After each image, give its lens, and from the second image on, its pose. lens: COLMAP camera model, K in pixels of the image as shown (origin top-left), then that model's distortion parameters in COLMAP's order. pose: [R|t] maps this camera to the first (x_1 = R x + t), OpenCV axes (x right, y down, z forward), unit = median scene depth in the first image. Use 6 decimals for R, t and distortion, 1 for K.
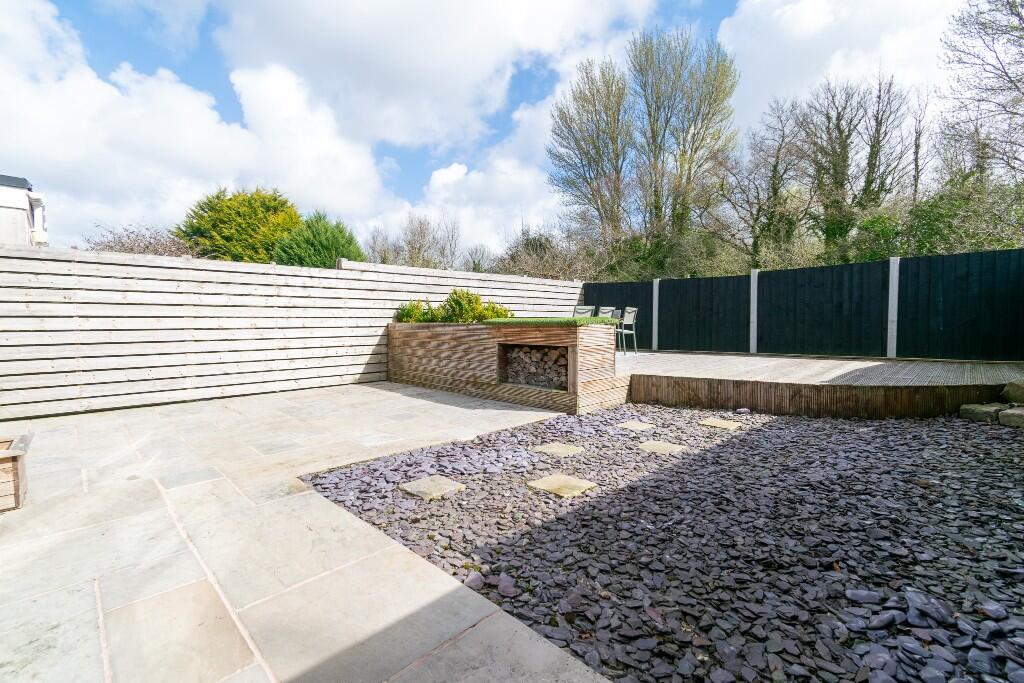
lens RADIAL K [[451.1, 0, 516.5], [0, 451.1, 339.3], [0, 0, 1]] dist [-0.000606, 0.001080]
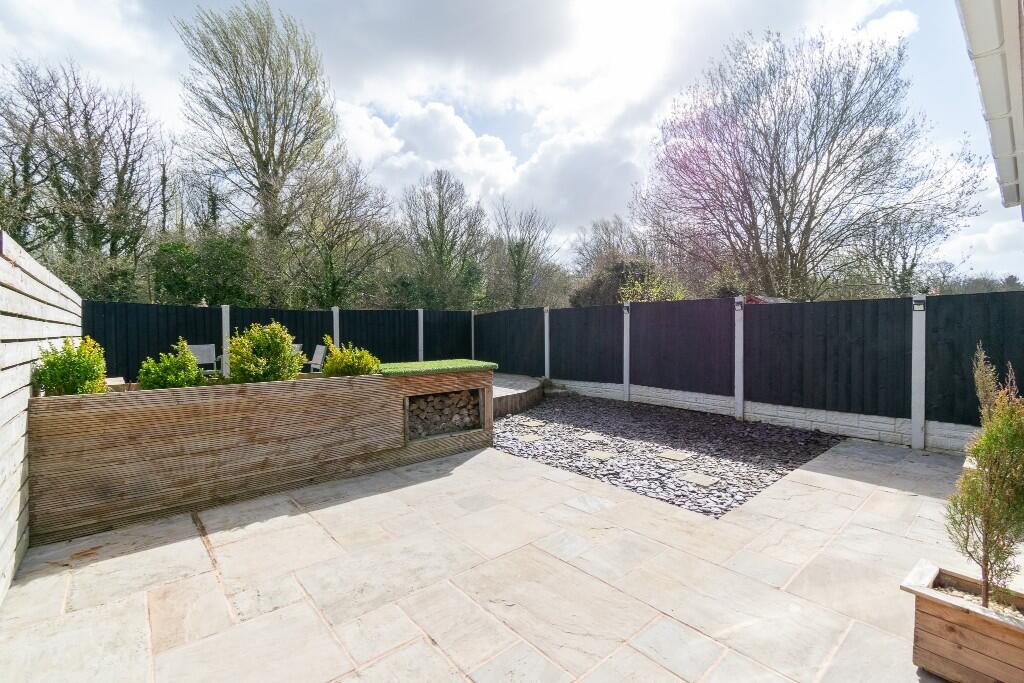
lens RADIAL K [[449.8, 0, 513.6], [0, 449.8, 337.3], [0, 0, 1]] dist [0.001118, -0.000294]
pose [[0.072114, -0.007035, 0.997372, -1.124747], [0.047298, 0.998874, 0.003626, -0.123849], [-0.996274, 0.046912, 0.072366, 0.952842]]
